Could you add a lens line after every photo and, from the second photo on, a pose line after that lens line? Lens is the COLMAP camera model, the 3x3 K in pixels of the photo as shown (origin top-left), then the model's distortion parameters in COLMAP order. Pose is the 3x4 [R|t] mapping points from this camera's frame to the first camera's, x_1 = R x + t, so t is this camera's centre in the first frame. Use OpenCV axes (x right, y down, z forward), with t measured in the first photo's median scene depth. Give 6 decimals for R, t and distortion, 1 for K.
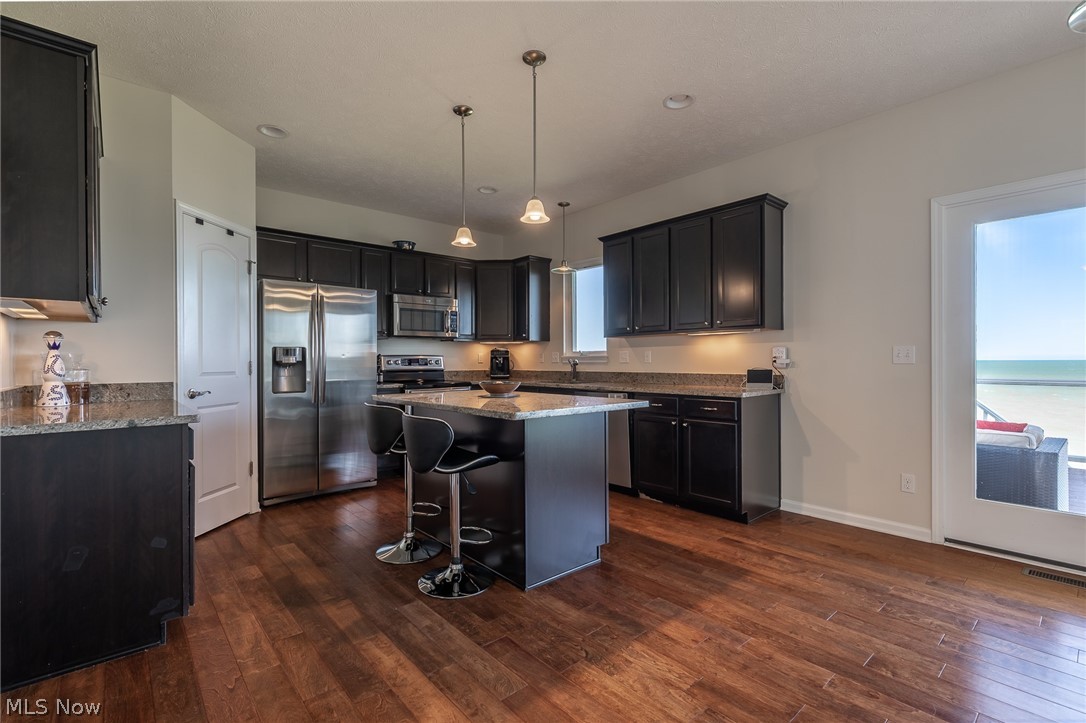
lens RADIAL K [[493.0, 0, 543.0], [0, 493.0, 361.5], [0, 0, 1]] dist [0.005945, 0.000265]
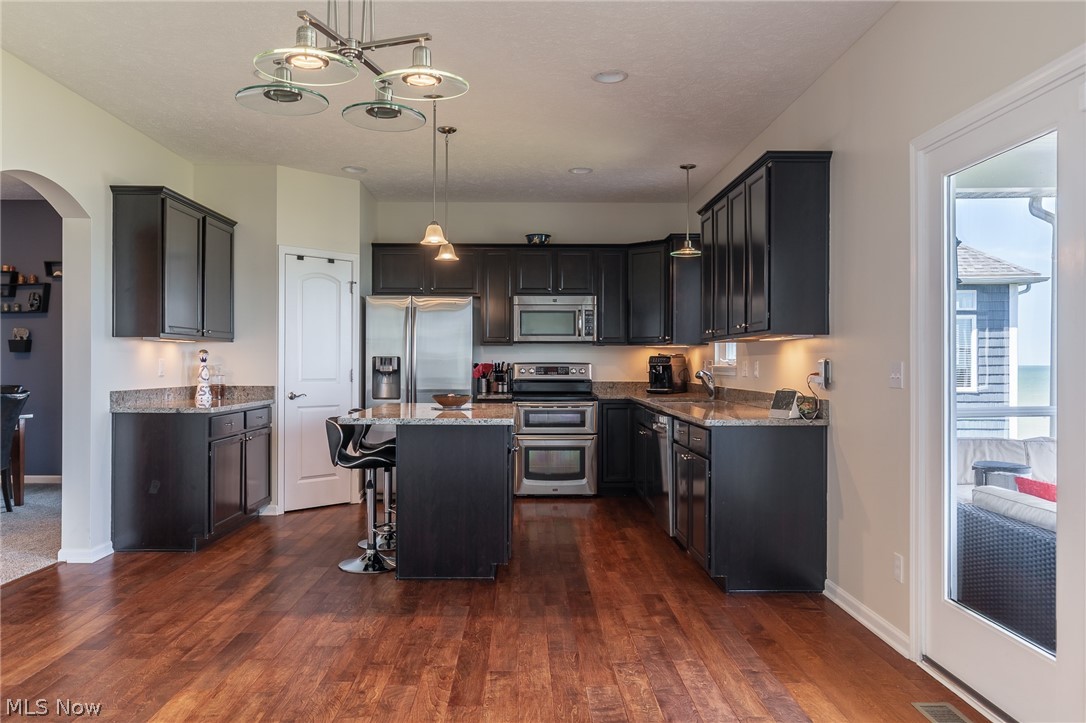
lens RADIAL K [[788.5, 0, 528.7], [0, 788.5, 360.7], [0, 0, 1]] dist [-0.000172, -0.000810]
pose [[0.757932, 0.006362, -0.652303, 1.186568], [-0.007297, 0.999973, 0.001273, -0.034673], [0.652293, 0.003795, 0.757958, -0.148230]]
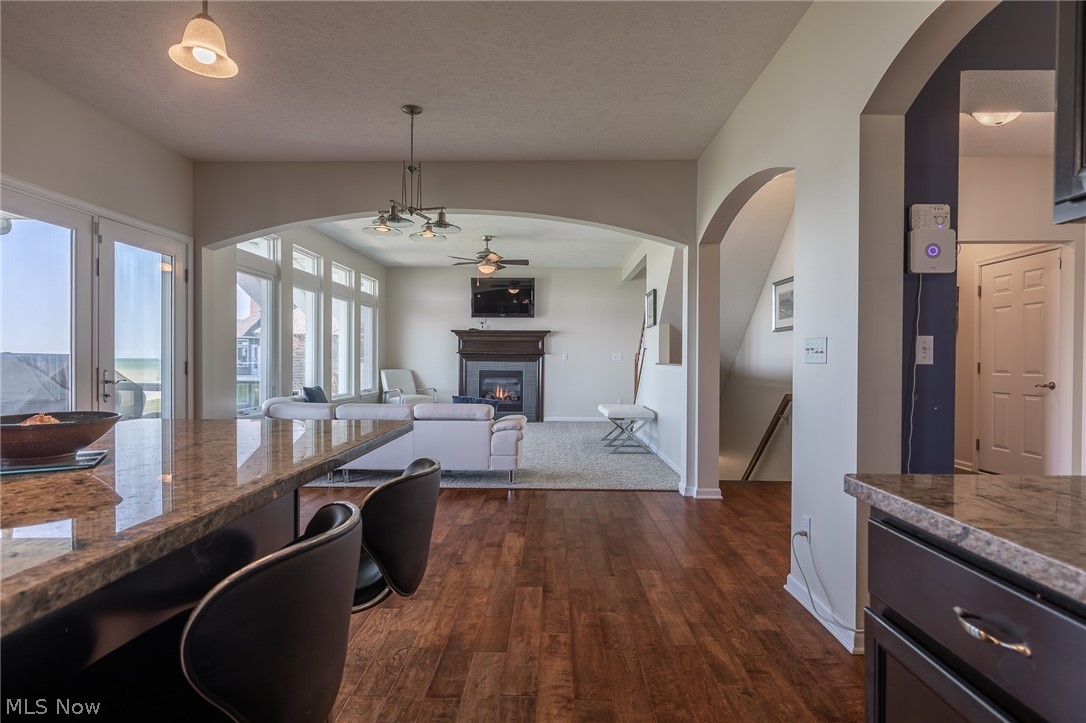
lens RADIAL K [[579.6, 0, 539.5], [0, 579.6, 362.8], [0, 0, 1]] dist [0.015818, 0.000338]
pose [[-0.737904, -0.002677, 0.674901, -0.616997], [-0.001596, 0.999996, 0.002222, 0.007710], [-0.674904, 0.000563, -0.737905, 1.142456]]
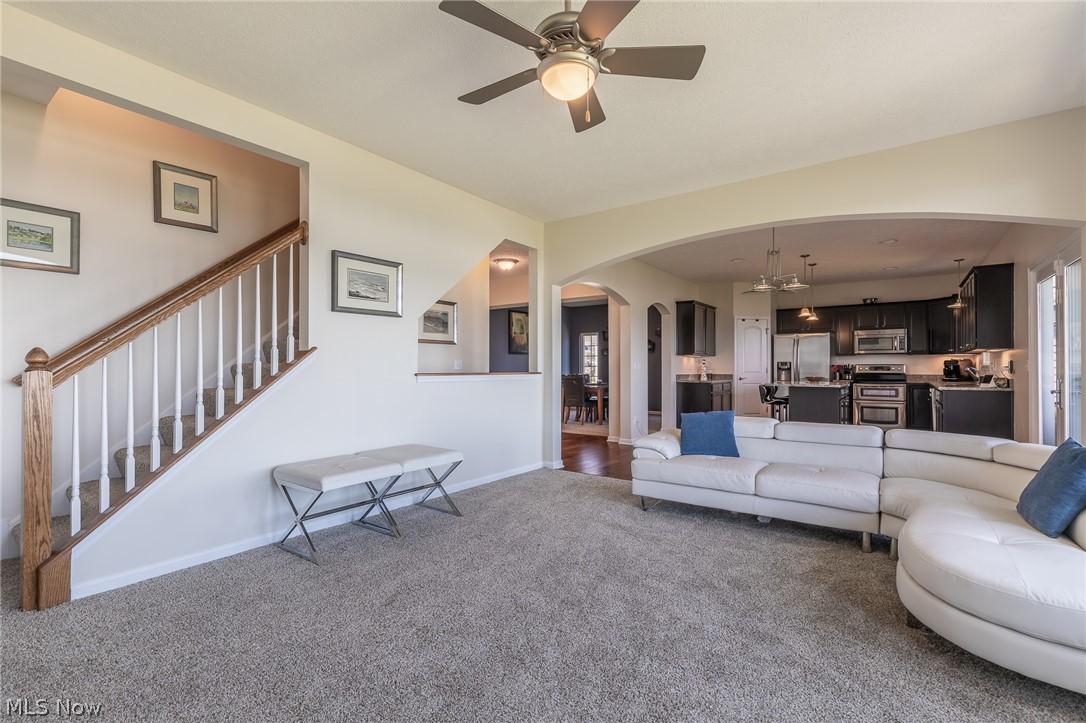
lens RADIAL K [[487.0, 0, 534.4], [0, 487.0, 363.7], [0, 0, 1]] dist [0.001050, 0.000032]
pose [[0.207967, -0.002167, -0.978133, 2.146939], [-0.002920, 0.999992, -0.002837, -0.013554], [0.978131, 0.003446, 0.207959, -0.934262]]
